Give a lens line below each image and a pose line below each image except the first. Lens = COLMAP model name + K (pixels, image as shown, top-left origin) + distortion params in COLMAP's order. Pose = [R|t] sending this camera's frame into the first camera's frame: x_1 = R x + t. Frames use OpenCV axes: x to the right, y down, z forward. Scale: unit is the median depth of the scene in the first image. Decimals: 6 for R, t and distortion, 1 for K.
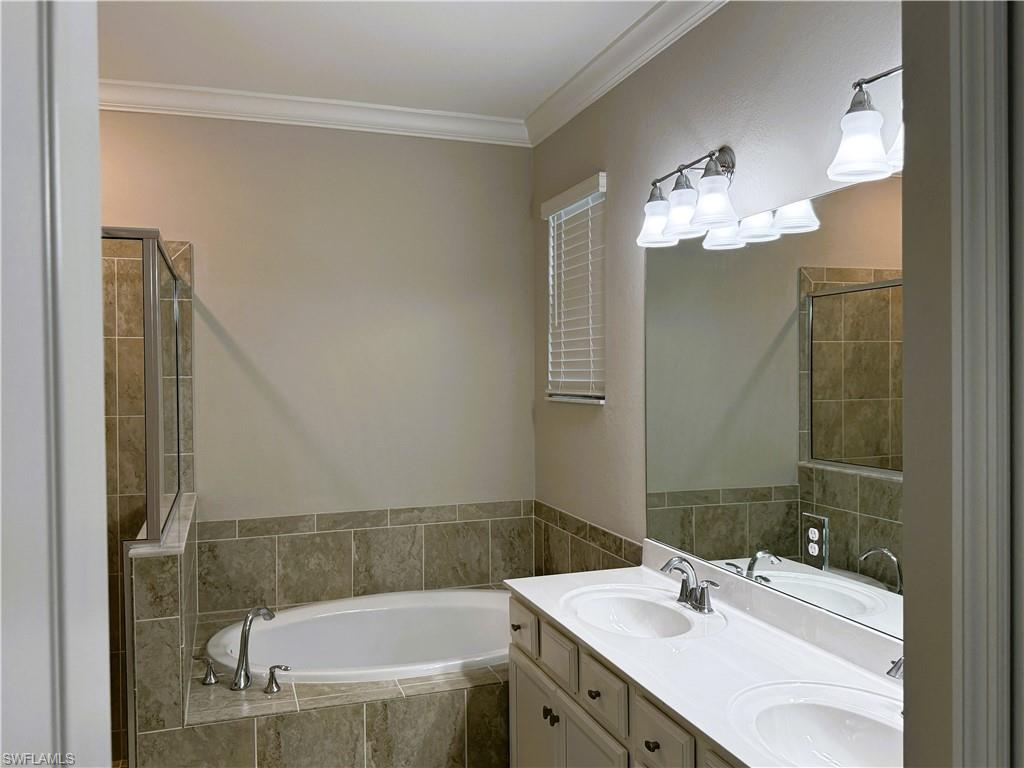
lens RADIAL K [[843.6, 0, 513.8], [0, 843.6, 380.7], [0, 0, 1]] dist [0.152081, -0.269708]
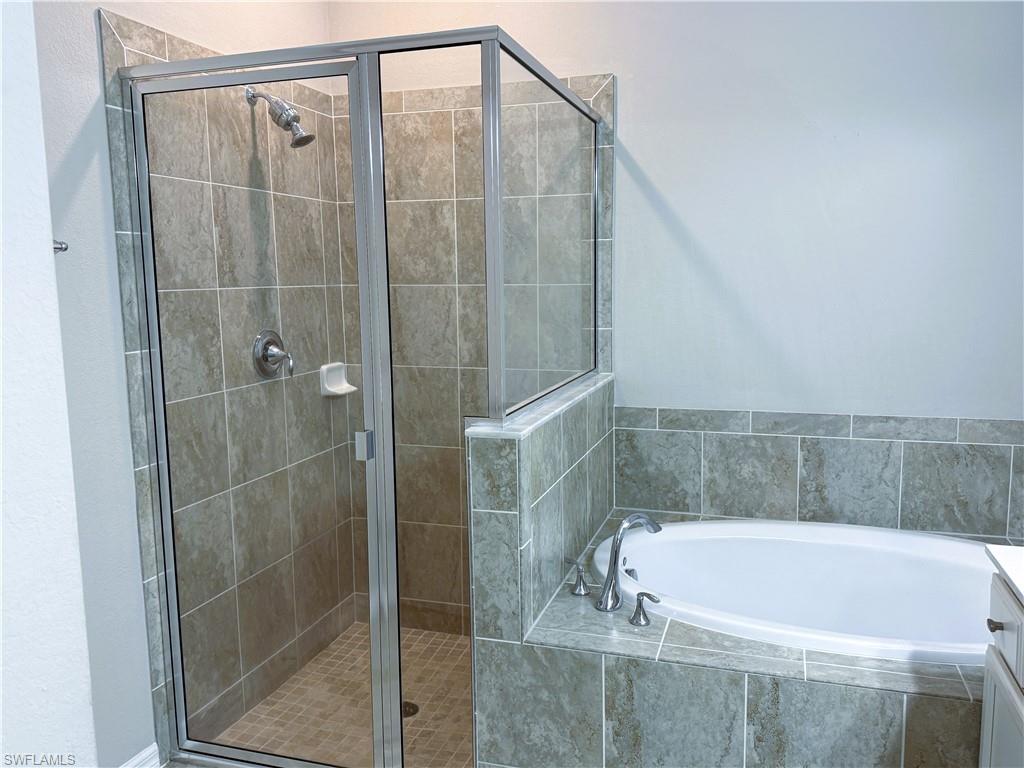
lens RADIAL K [[843.6, 0, 513.8], [0, 843.6, 380.7], [0, 0, 1]] dist [0.152081, -0.269708]
pose [[0.809555, 0.073693, -0.582401, 0.052078], [-0.002142, 0.992454, 0.122601, 0.032776], [0.587041, -0.098005, 0.803603, 0.245603]]
